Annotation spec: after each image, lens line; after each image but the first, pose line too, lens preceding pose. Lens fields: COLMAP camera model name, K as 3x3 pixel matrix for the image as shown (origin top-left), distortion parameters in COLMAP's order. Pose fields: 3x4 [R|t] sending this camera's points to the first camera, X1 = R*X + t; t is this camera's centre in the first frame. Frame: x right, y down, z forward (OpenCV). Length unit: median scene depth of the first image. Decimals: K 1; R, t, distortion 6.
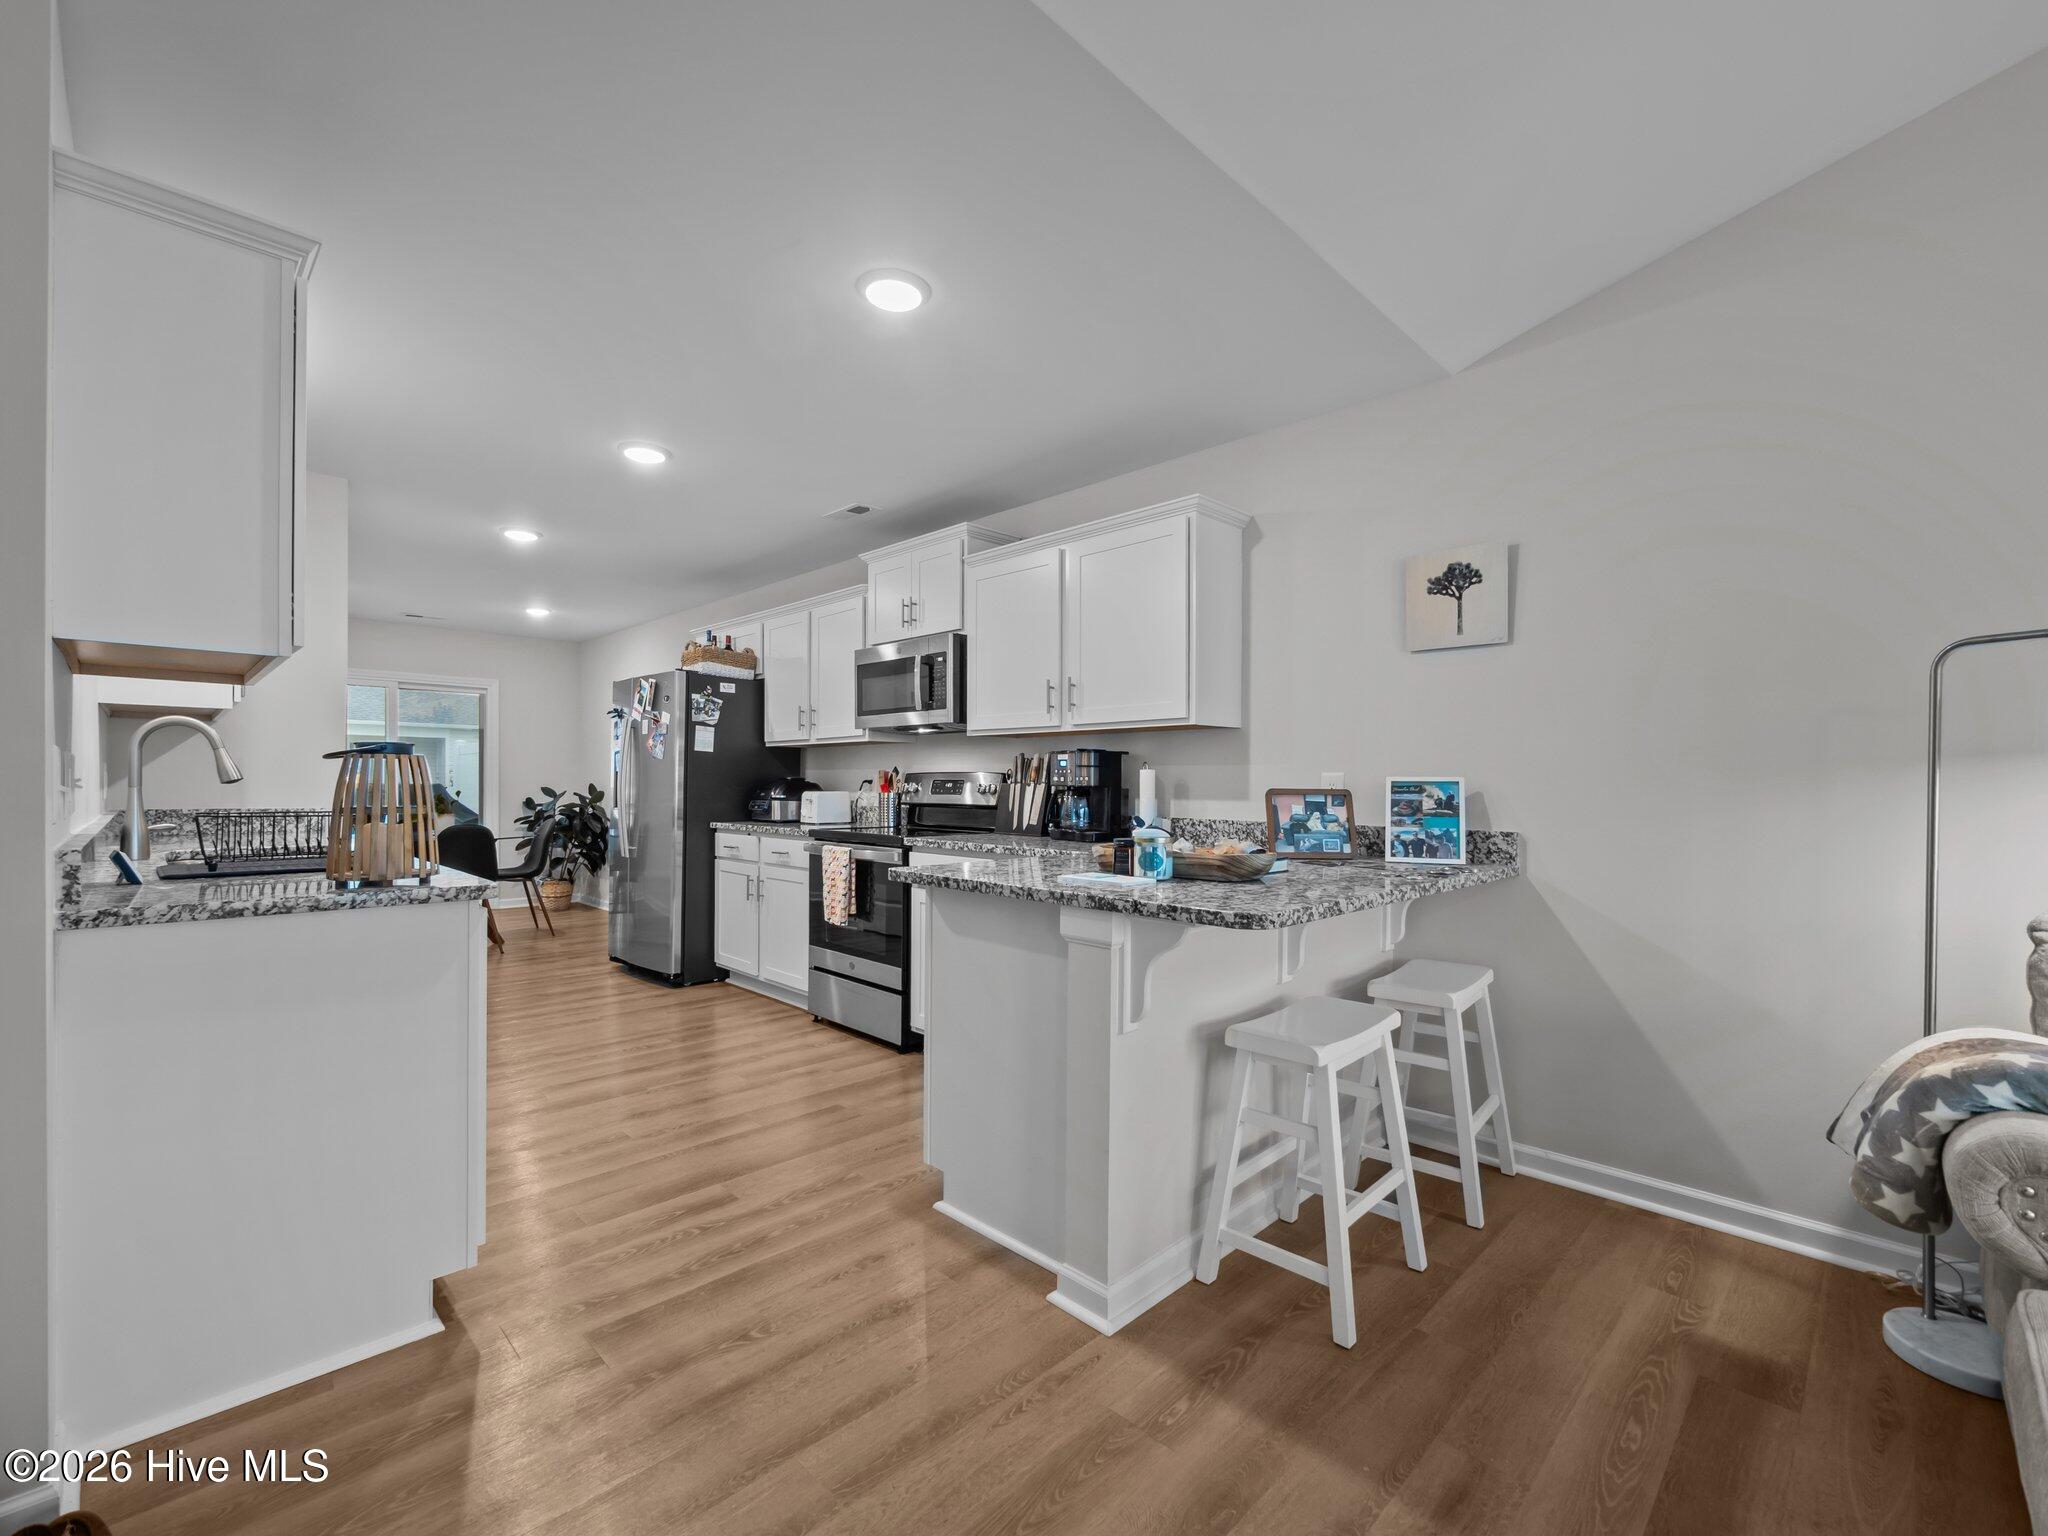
lens RADIAL K [[885.7, 0, 1038.2], [0, 885.7, 785.9], [0, 0, 1]] dist [-0.004067, -0.000423]
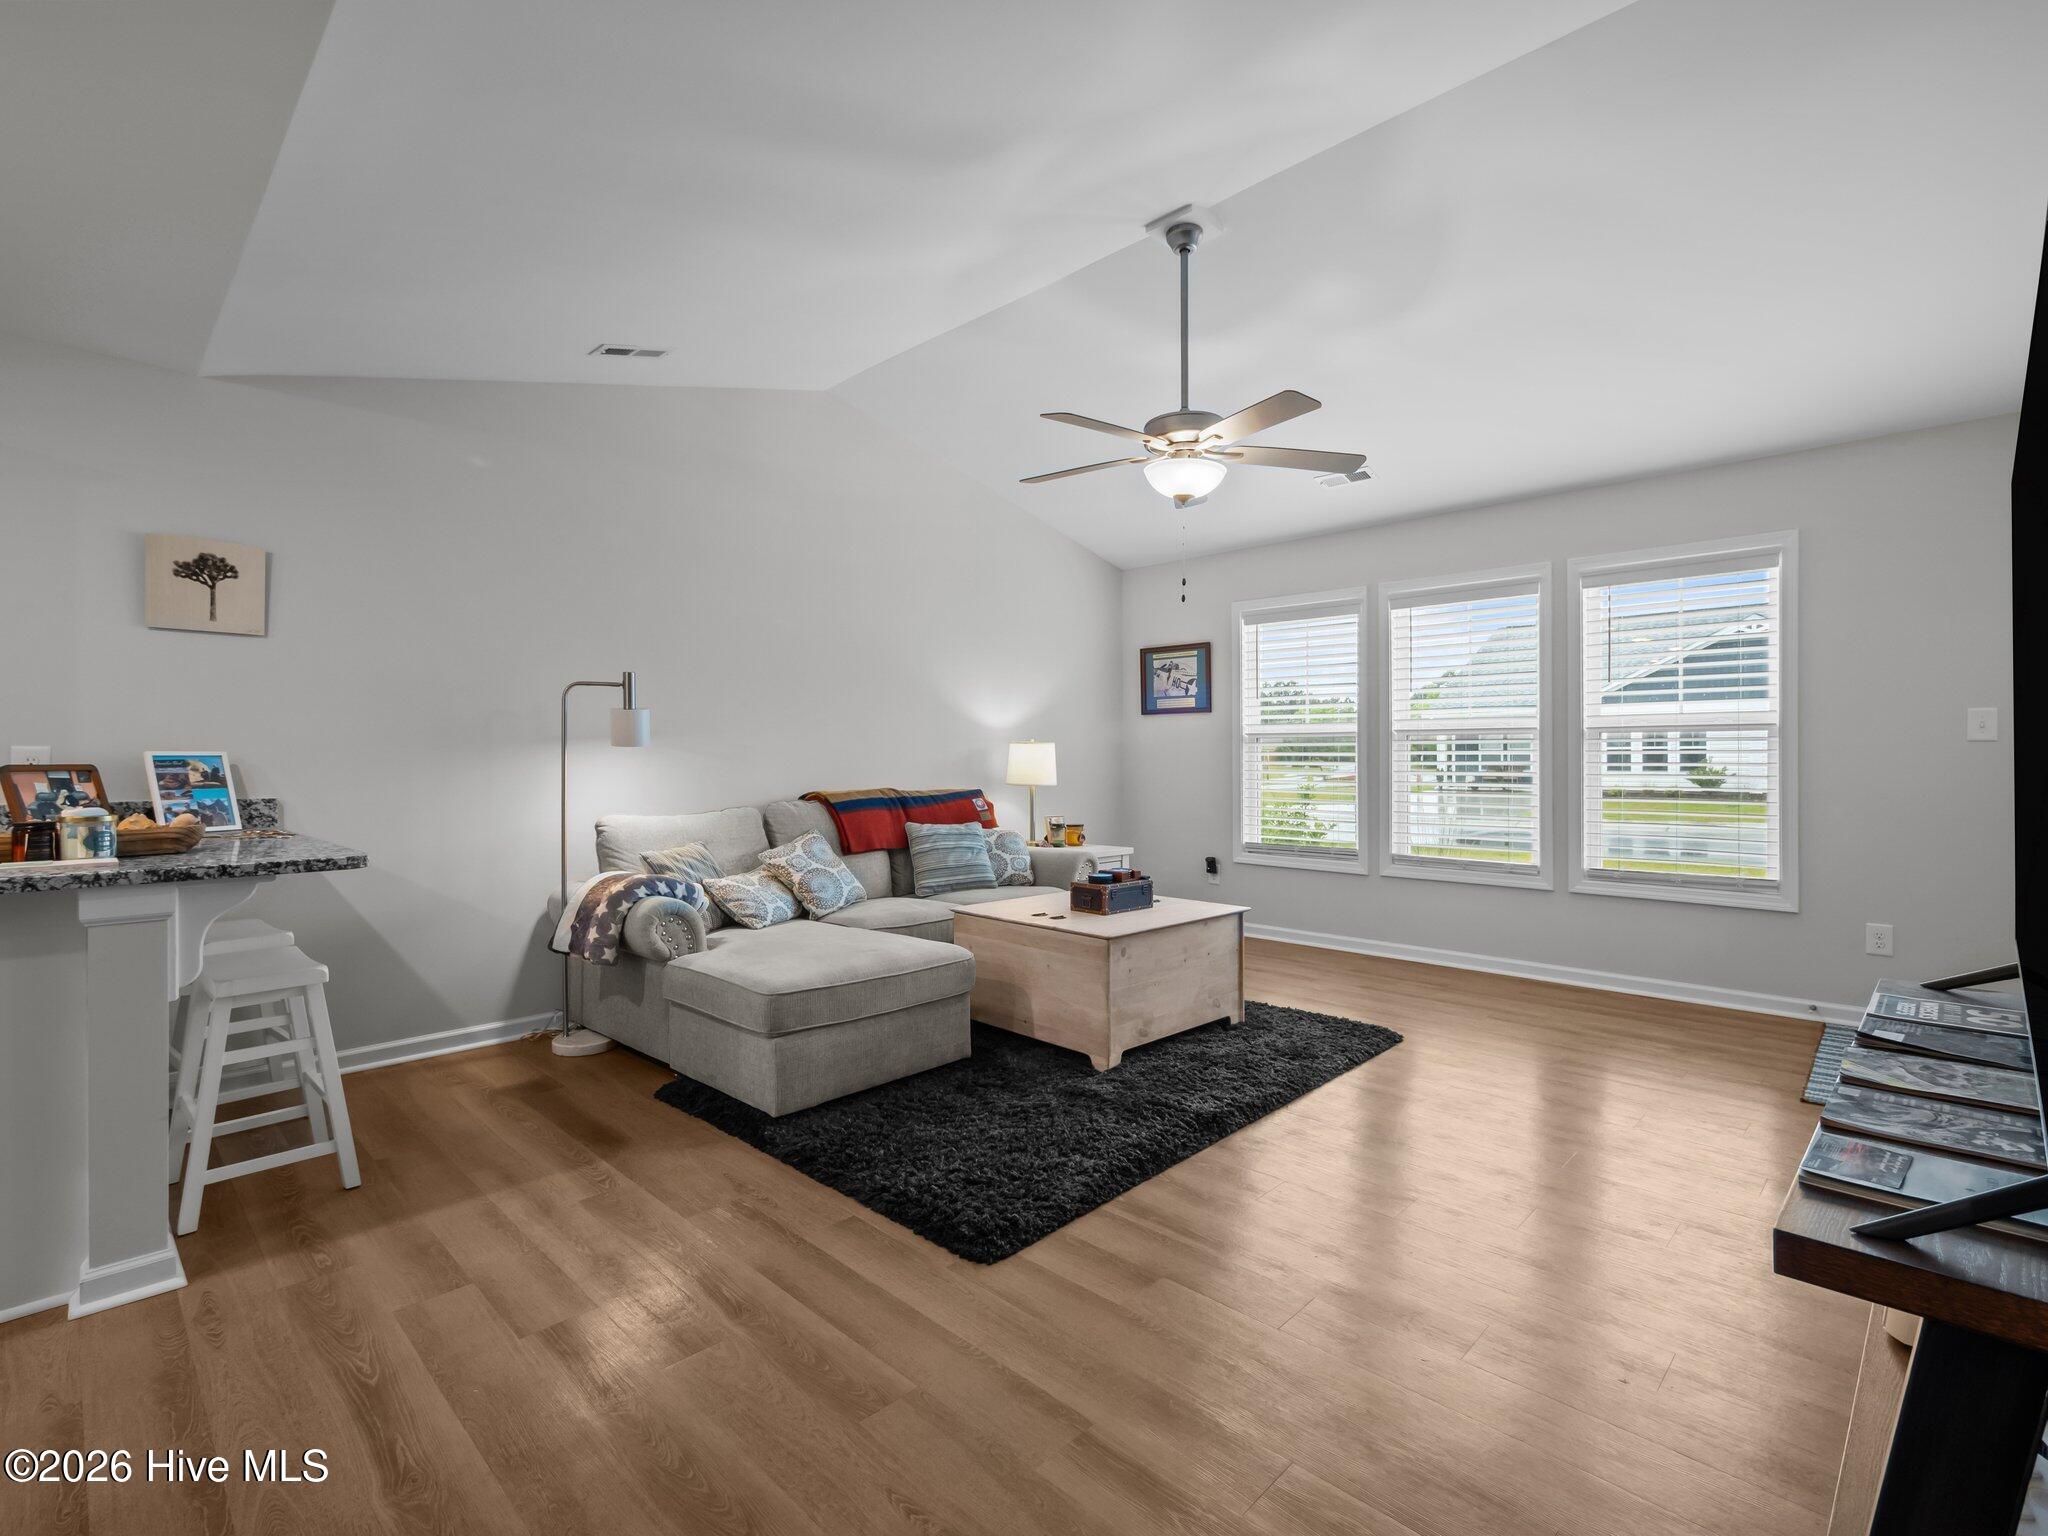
lens RADIAL K [[952.3, 0, 1033.1], [0, 952.3, 757.9], [0, 0, 1]] dist [-0.000114, 0.000419]
pose [[-0.008873, -0.007641, 0.999931, -0.494111], [0.007743, 0.999940, 0.007710, -0.002344], [-0.999931, 0.007811, -0.008814, 0.001733]]
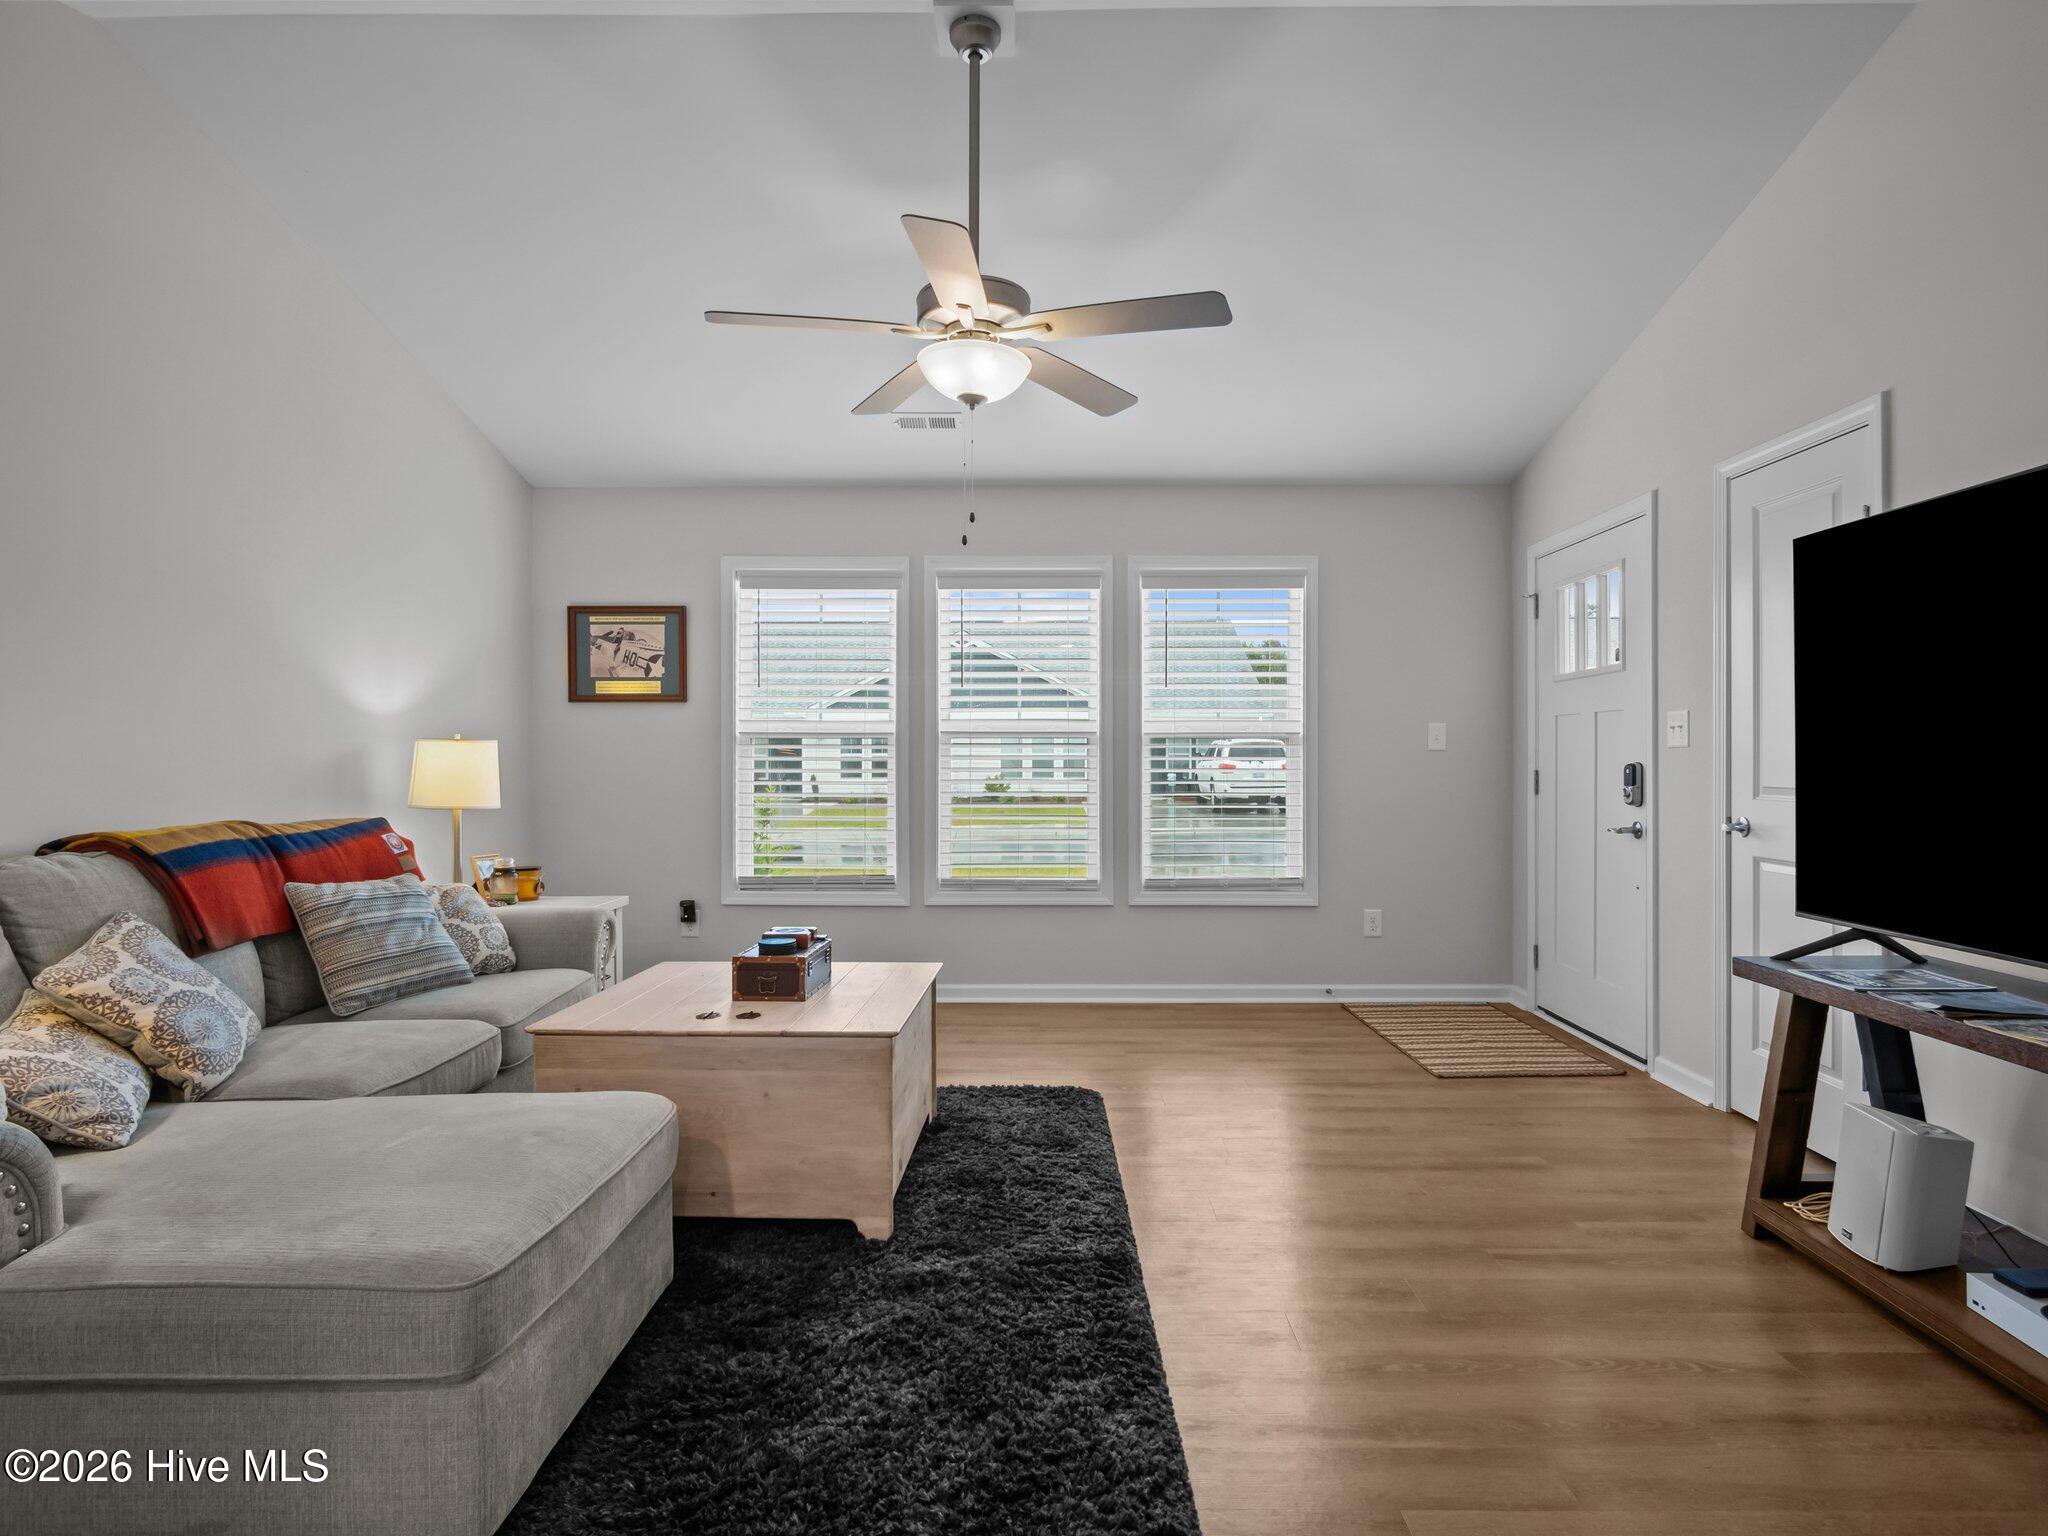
lens RADIAL K [[1108.3, 0, 1030.0], [0, 1108.3, 758.0], [0, 0, 1]] dist [0.002322, 0.000131]
pose [[-0.694799, -0.003442, 0.719196, -0.172901], [0.000069, 0.999988, 0.004853, -0.002108], [-0.719204, 0.003421, -0.694790, 0.329528]]
